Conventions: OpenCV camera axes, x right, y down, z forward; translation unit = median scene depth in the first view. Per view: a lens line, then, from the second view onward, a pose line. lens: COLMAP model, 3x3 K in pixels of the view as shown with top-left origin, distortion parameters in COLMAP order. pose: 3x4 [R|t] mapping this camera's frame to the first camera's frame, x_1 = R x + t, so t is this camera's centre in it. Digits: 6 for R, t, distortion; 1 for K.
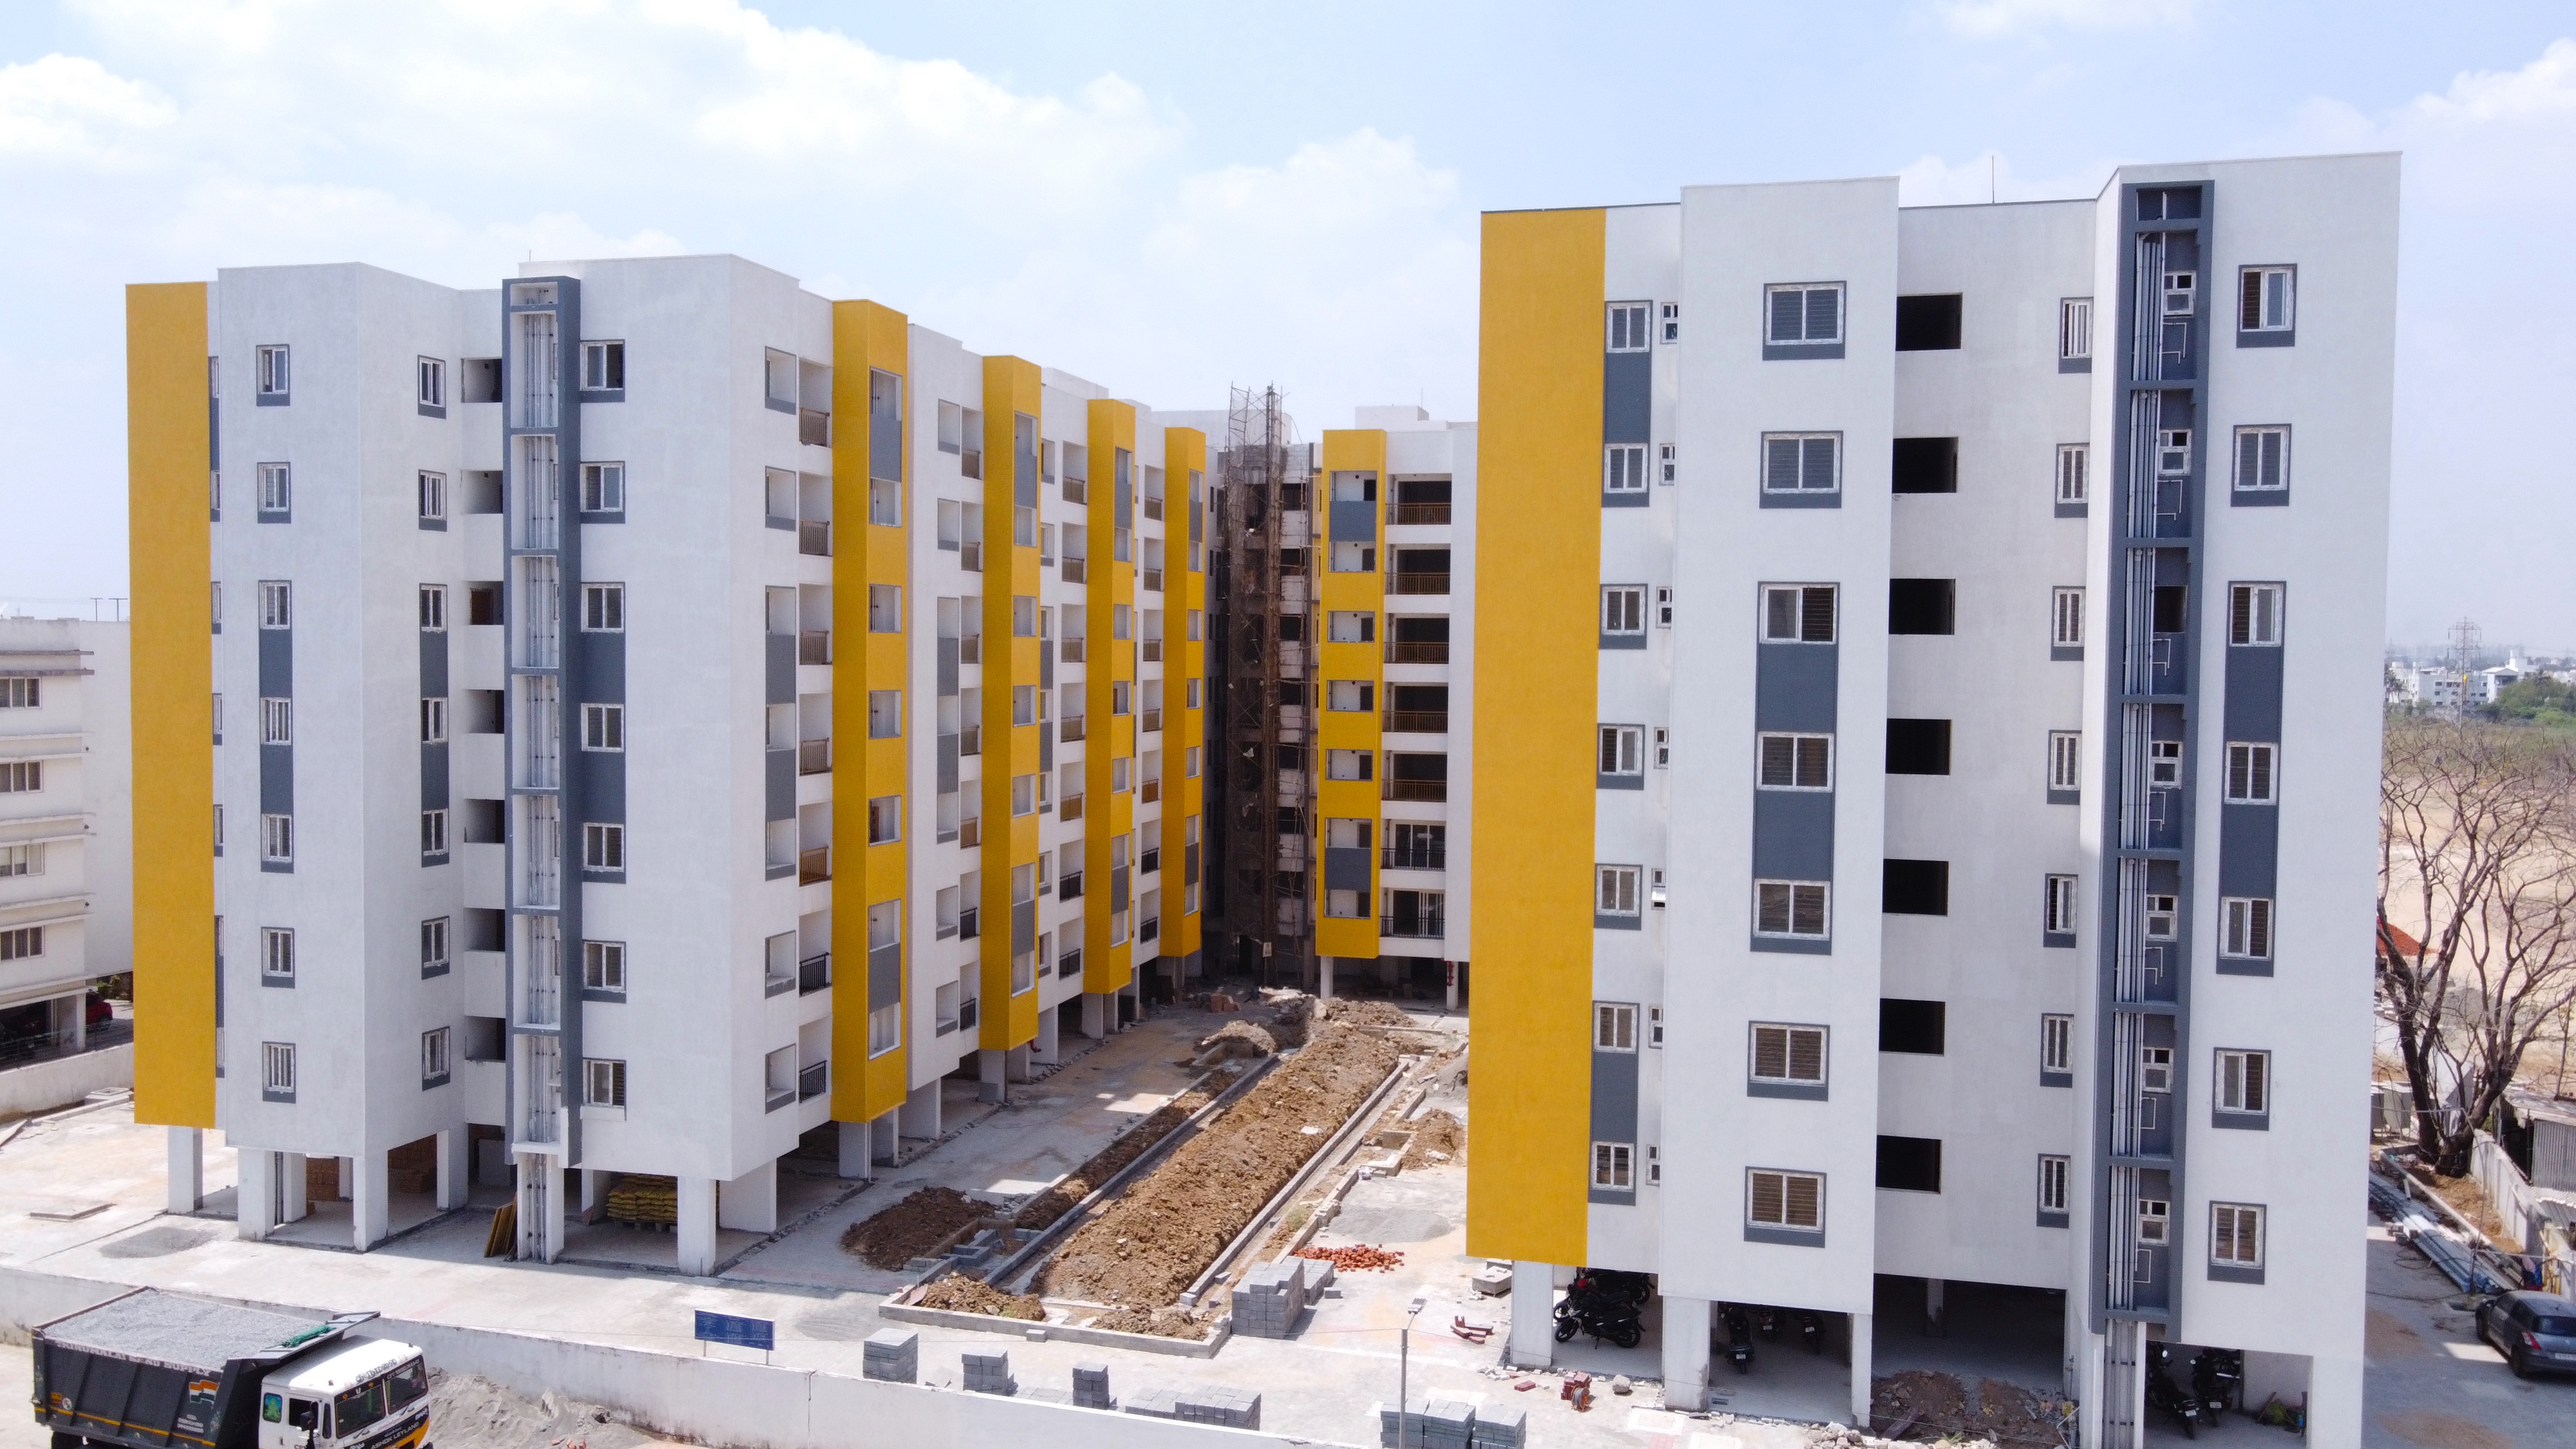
lens RADIAL K [[2013.1, 0, 1277.8], [0, 2013.1, 740.1], [0, 0, 1]] dist [-0.007229, 0.042518]
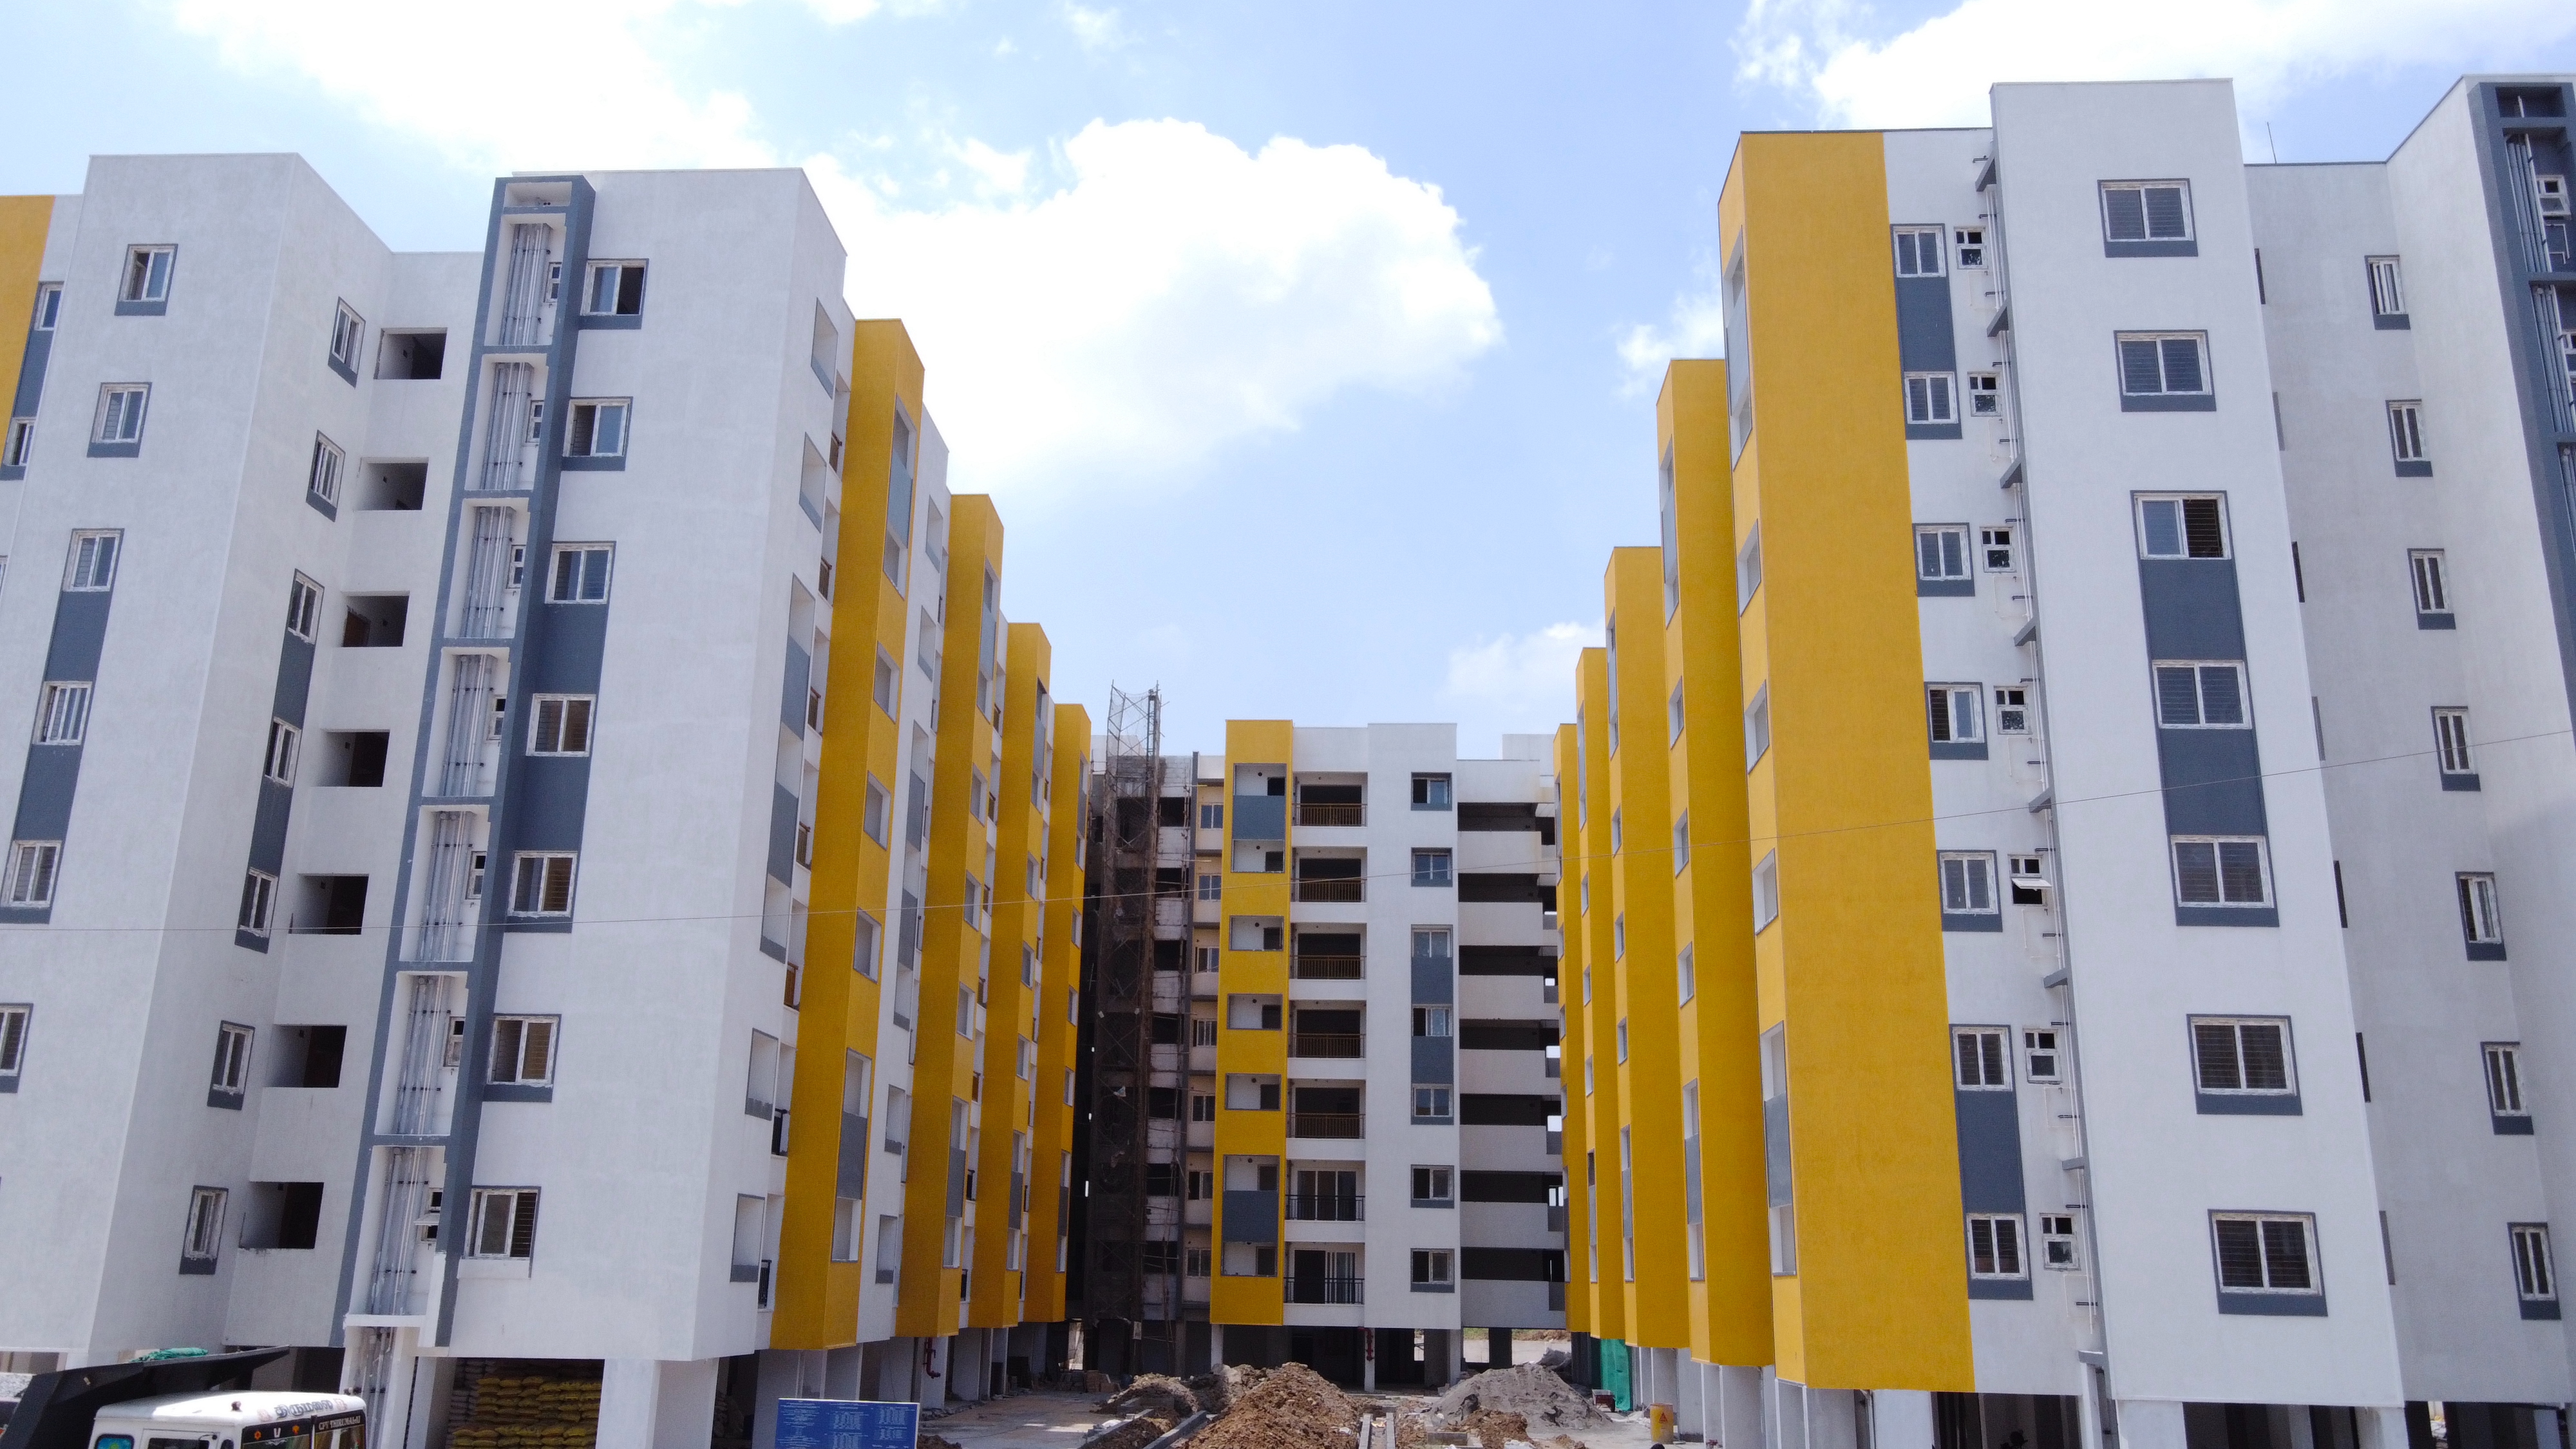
lens RADIAL K [[1999.8, 0, 1288.0], [0, 1999.8, 724.5], [0, 0, 1]] dist [0.010473, 0.008259]
pose [[0.979452, 0.059511, 0.192699, -0.213636], [0.003364, 0.950519, -0.310648, 0.222106], [-0.201652, 0.304912, 0.930787, 0.256429]]
